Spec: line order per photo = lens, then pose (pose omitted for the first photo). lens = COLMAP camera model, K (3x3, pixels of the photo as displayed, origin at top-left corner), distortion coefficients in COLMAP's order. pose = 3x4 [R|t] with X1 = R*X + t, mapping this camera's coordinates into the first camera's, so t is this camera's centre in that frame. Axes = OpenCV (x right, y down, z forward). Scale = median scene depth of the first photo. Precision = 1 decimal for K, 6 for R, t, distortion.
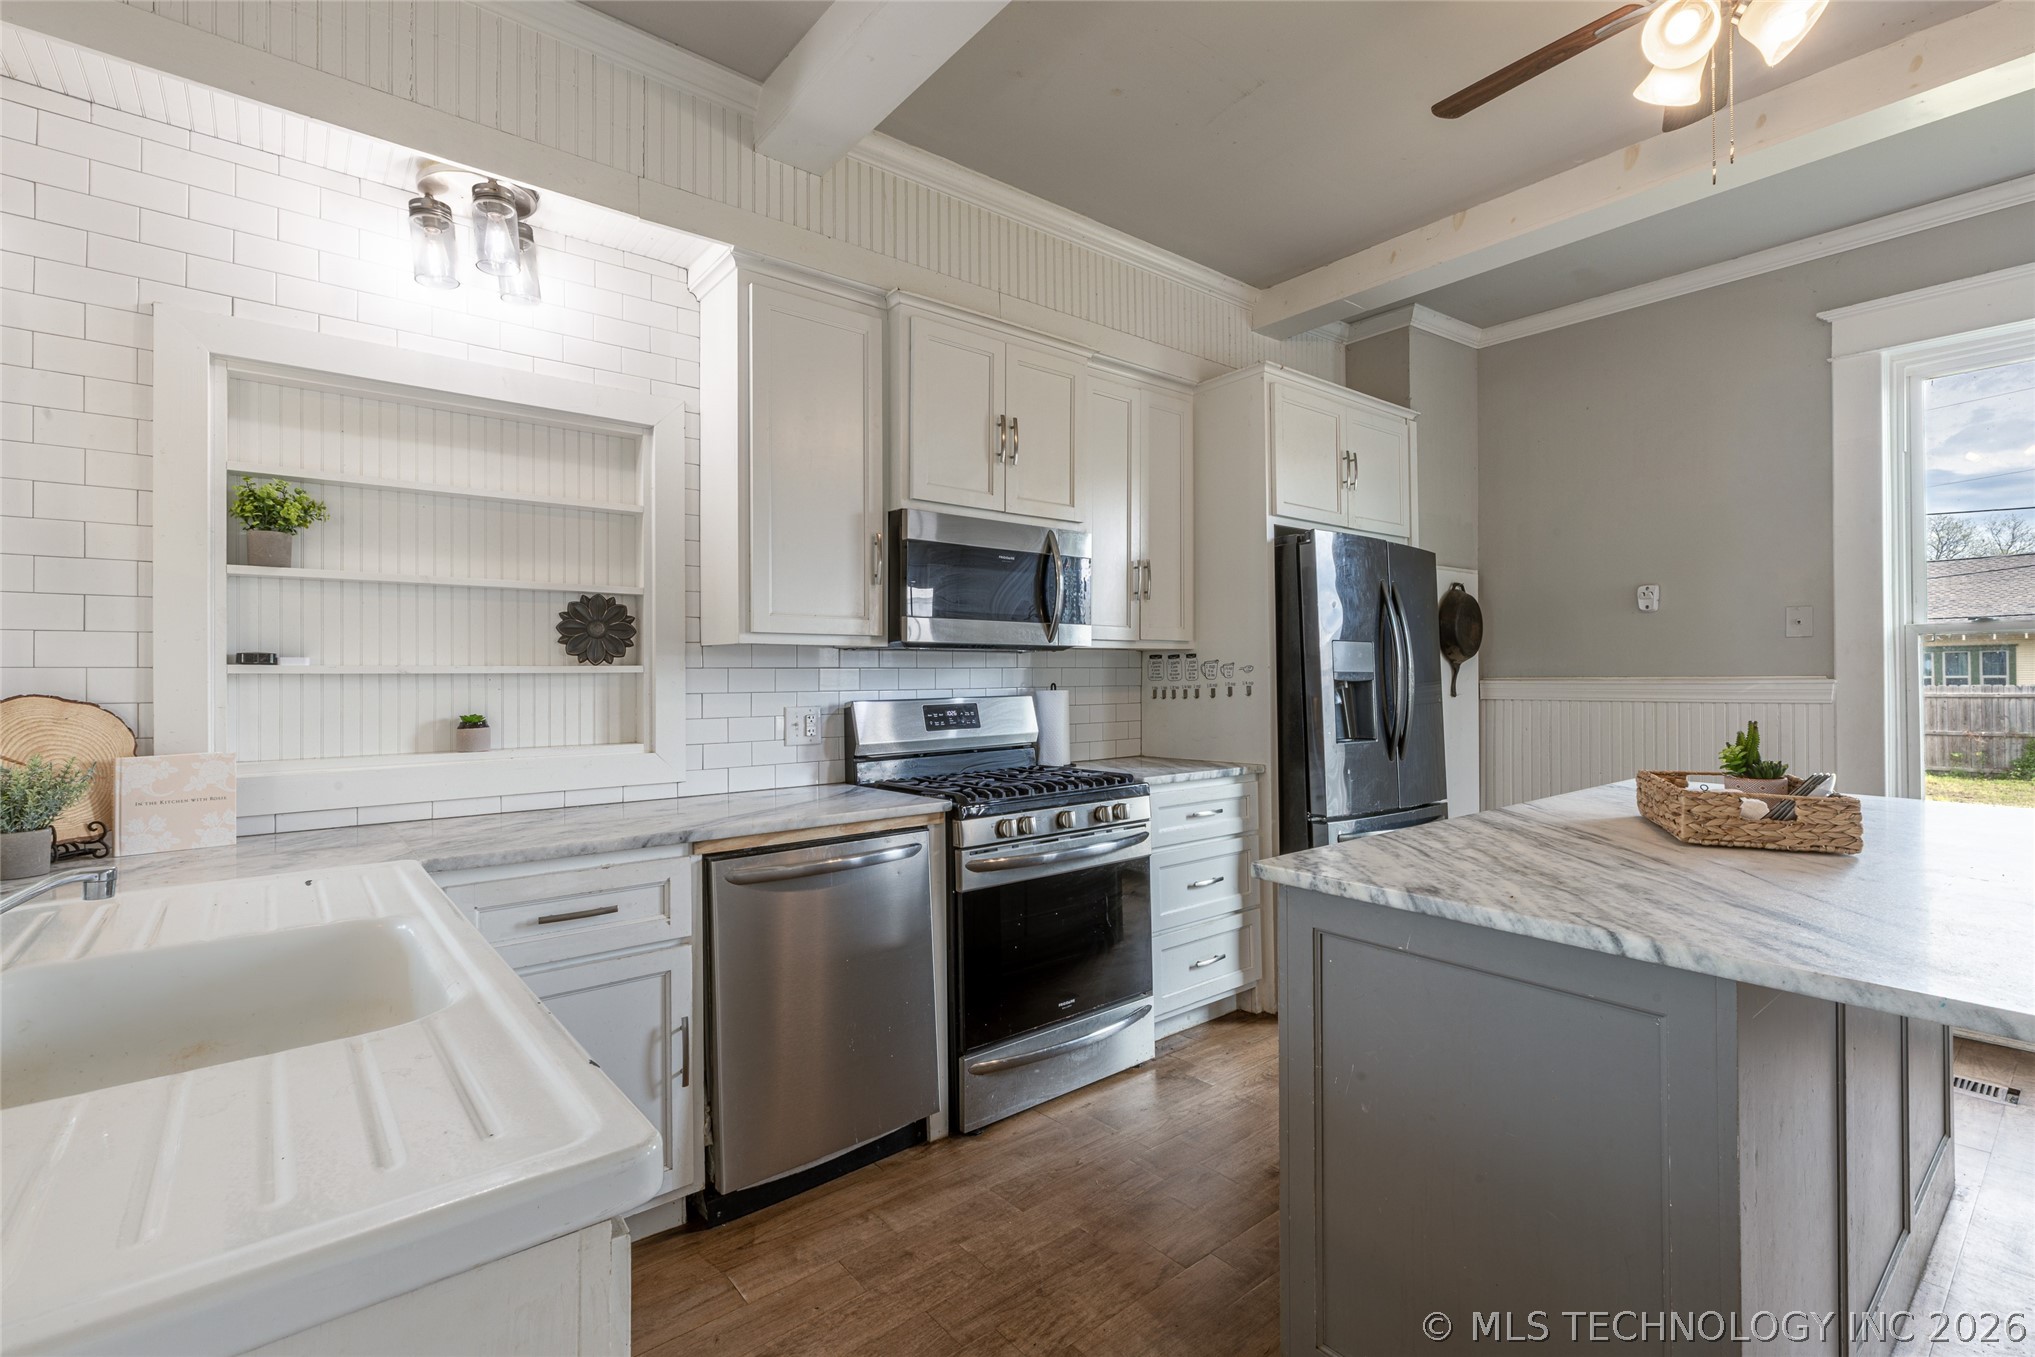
lens RADIAL K [[906.6, 0, 1023.8], [0, 906.6, 671.1], [0, 0, 1]] dist [0.003927, -0.000288]
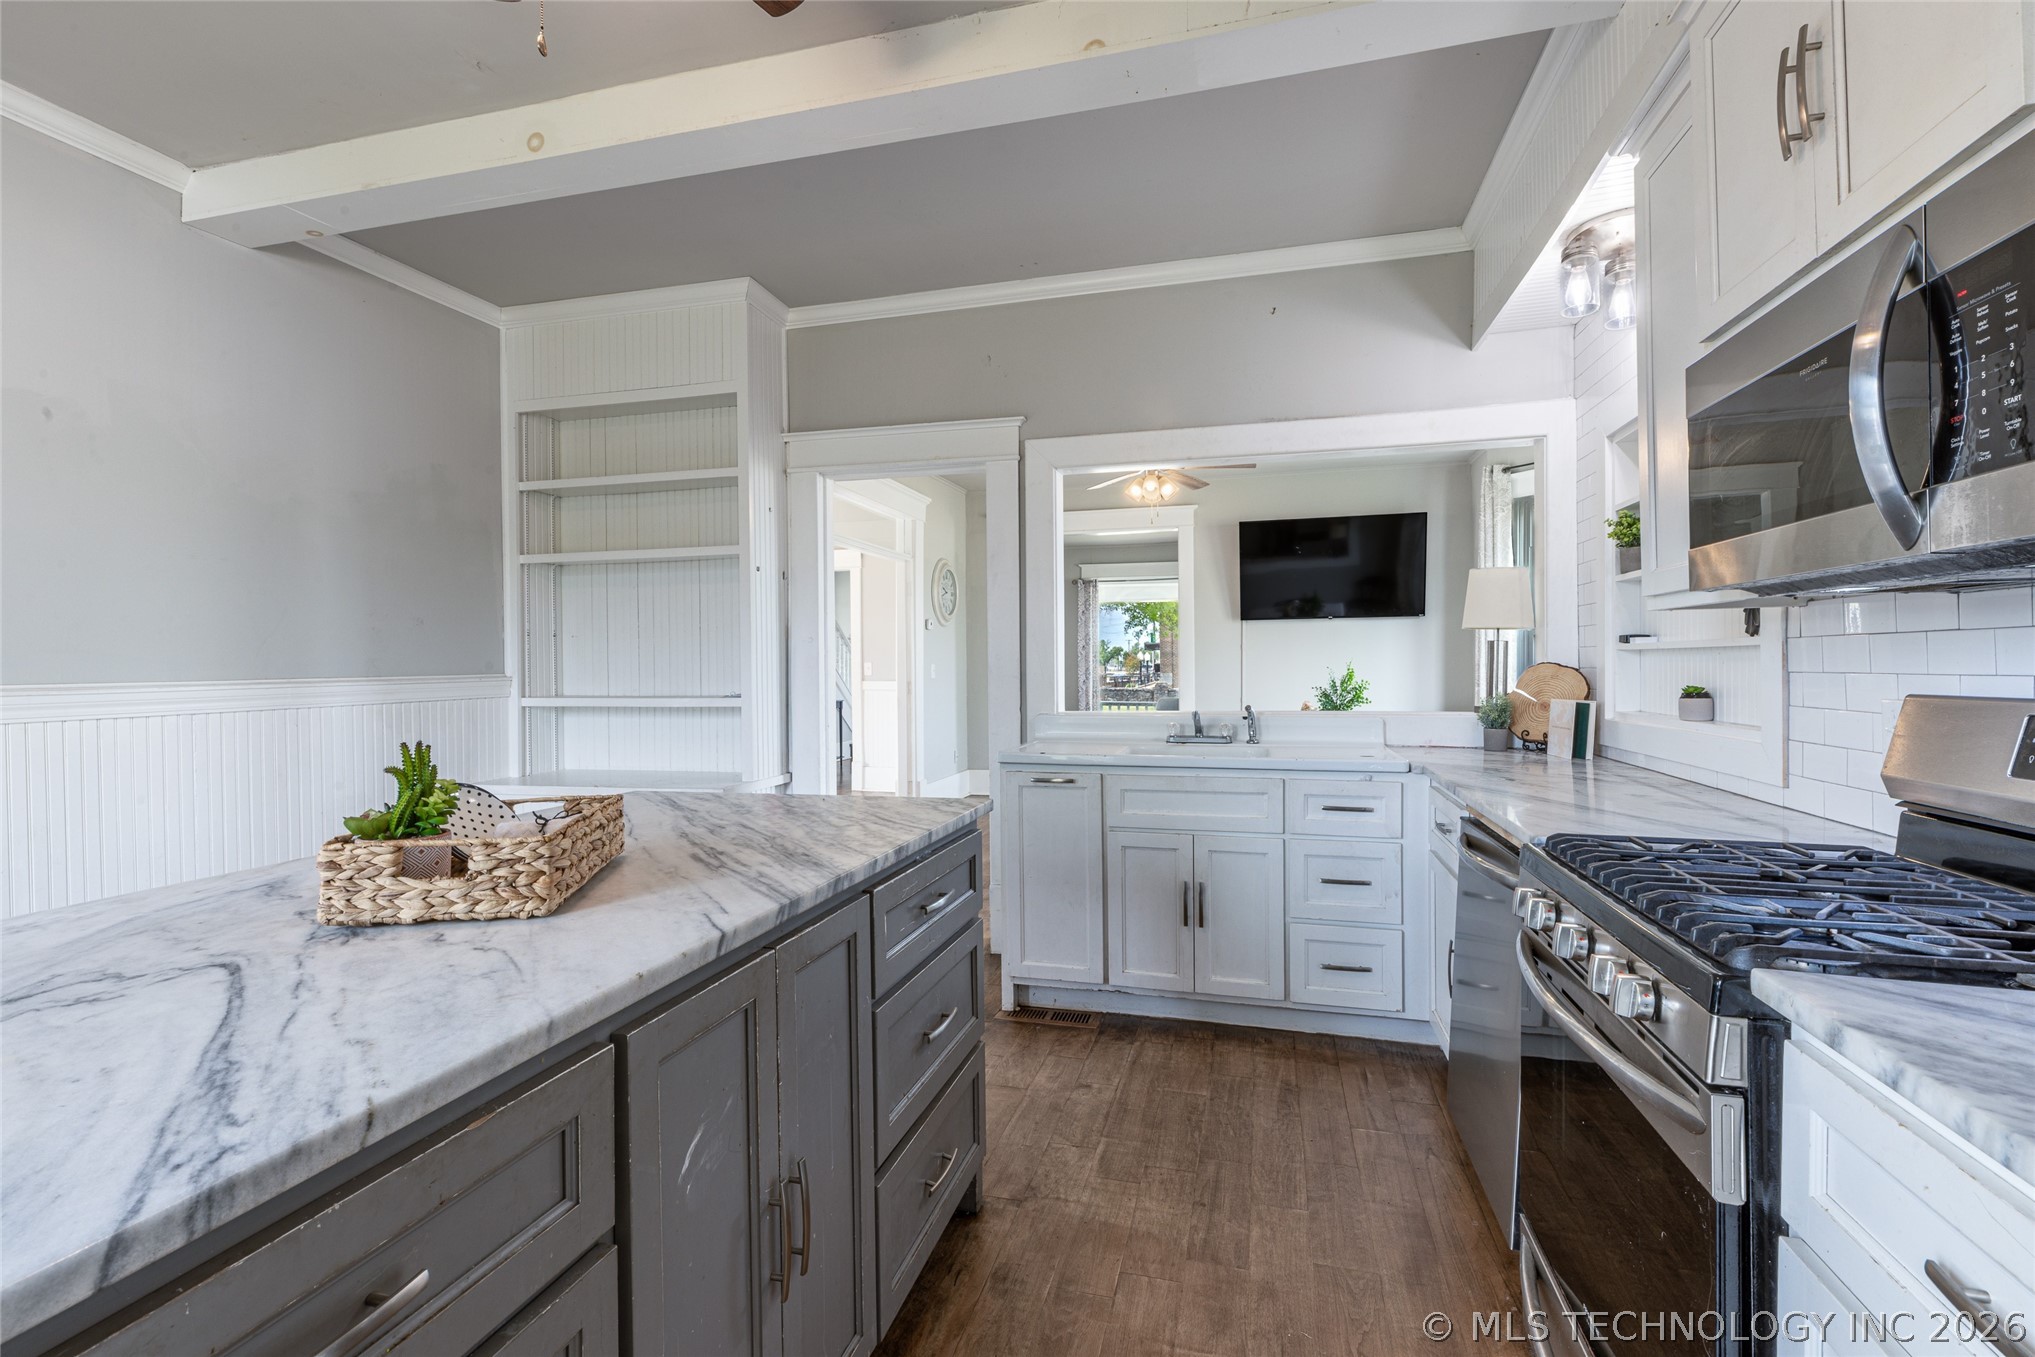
lens RADIAL K [[906.6, 0, 1014.4], [0, 906.6, 667.4], [0, 0, 1]] dist [0.003927, -0.000288]
pose [[-0.816833, 0.016665, -0.576633, 0.564674], [0.018355, 0.999827, 0.002895, 0.007292], [0.576582, -0.008219, -0.816998, 1.196919]]
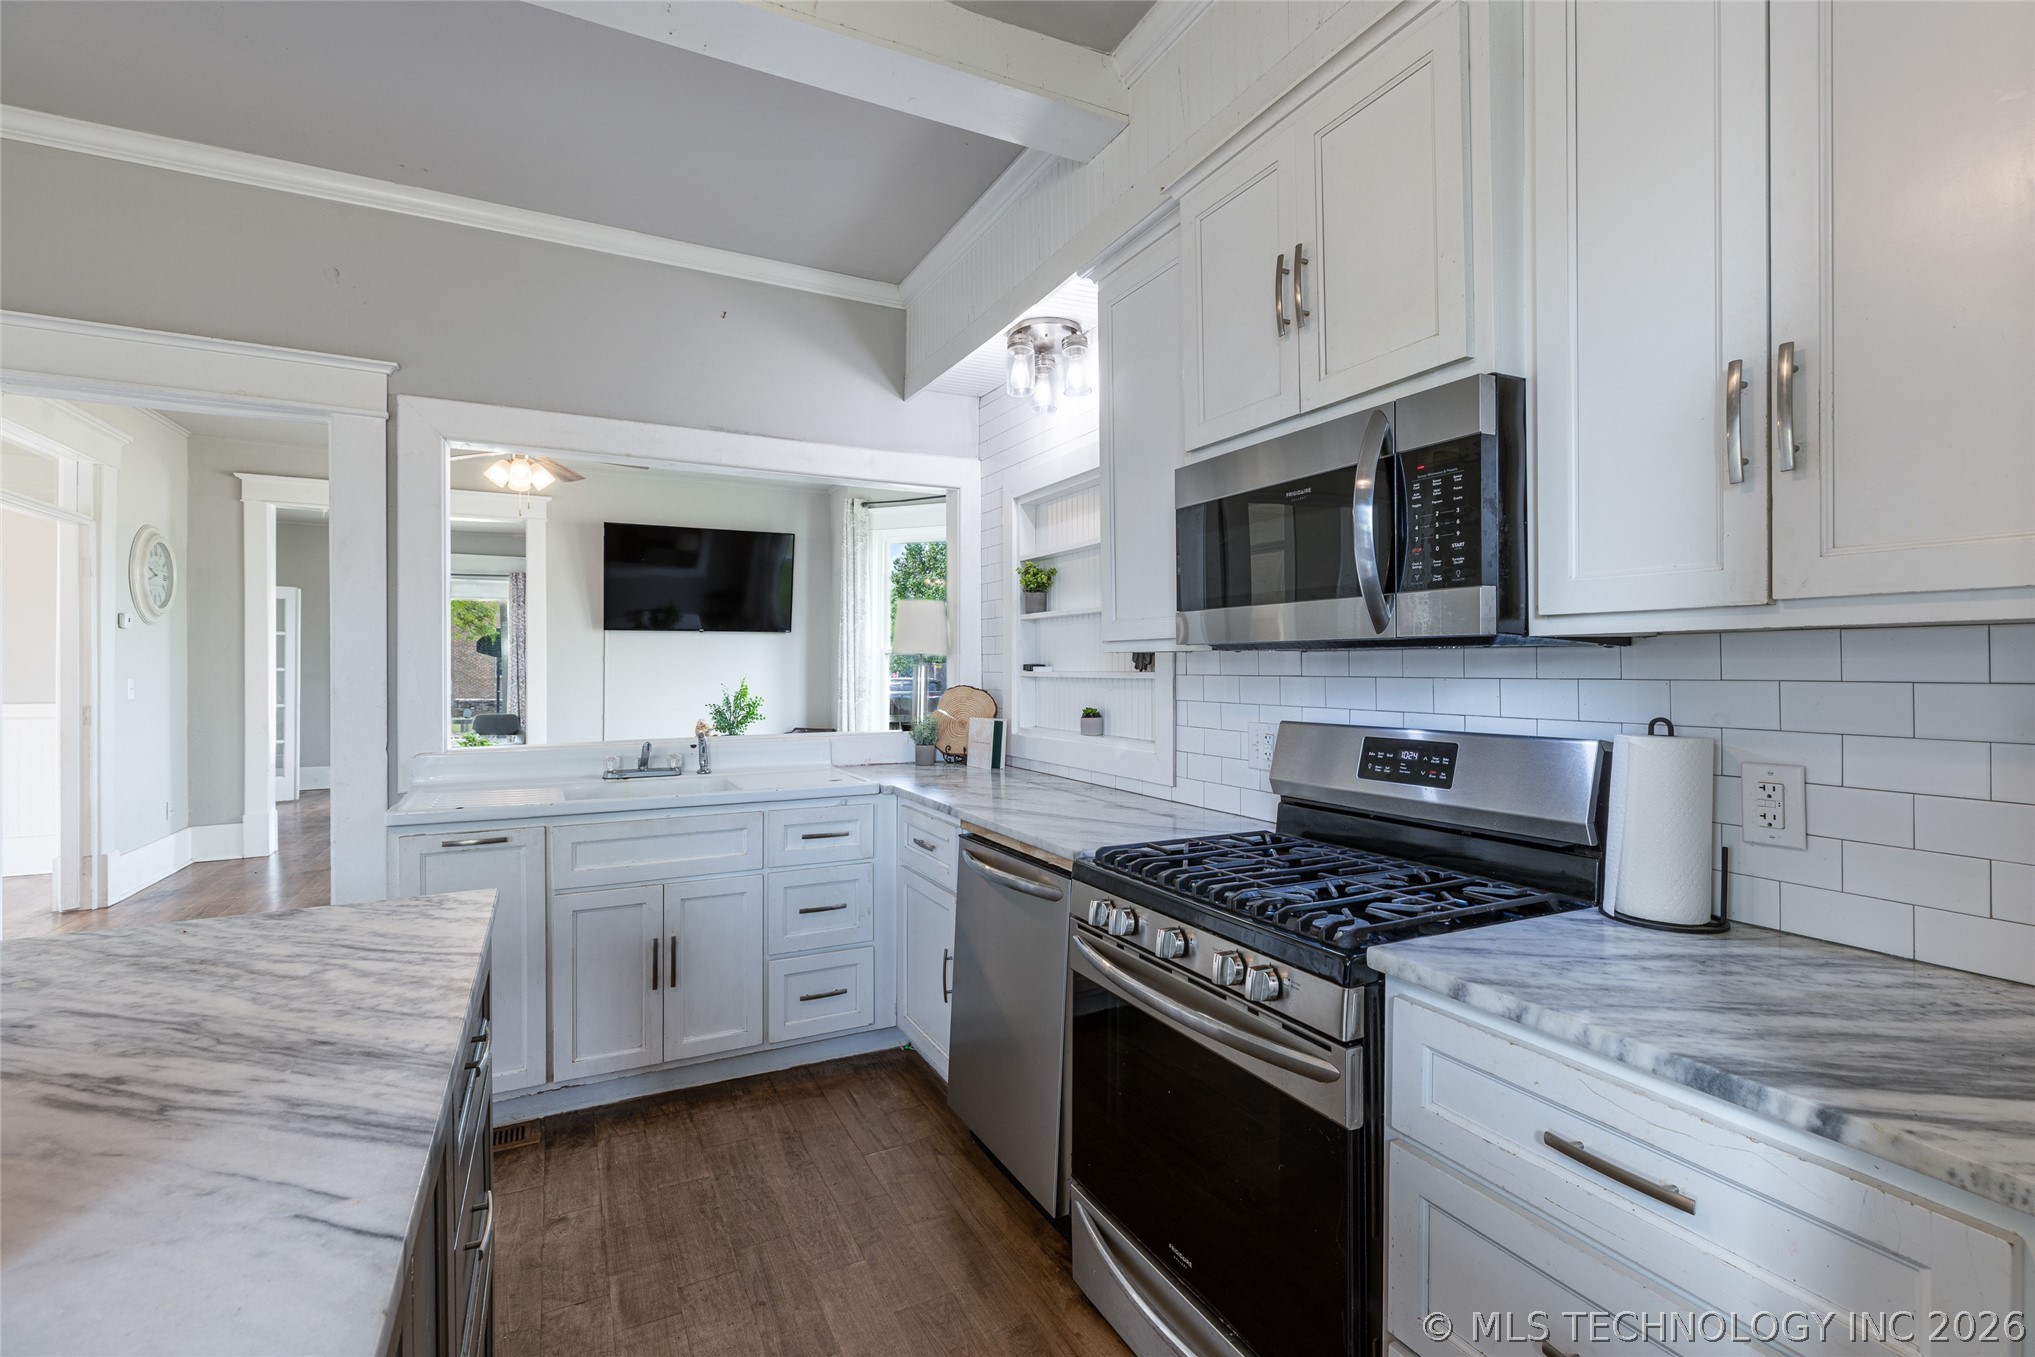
lens RADIAL K [[906.6, 0, 1019.6], [0, 906.6, 669.0], [0, 0, 1]] dist [0.003927, -0.000288]
pose [[-0.214293, 0.011155, -0.976706, 0.625555], [0.009956, 0.999908, 0.009235, -0.019829], [0.976719, -0.007745, -0.214384, 1.004779]]
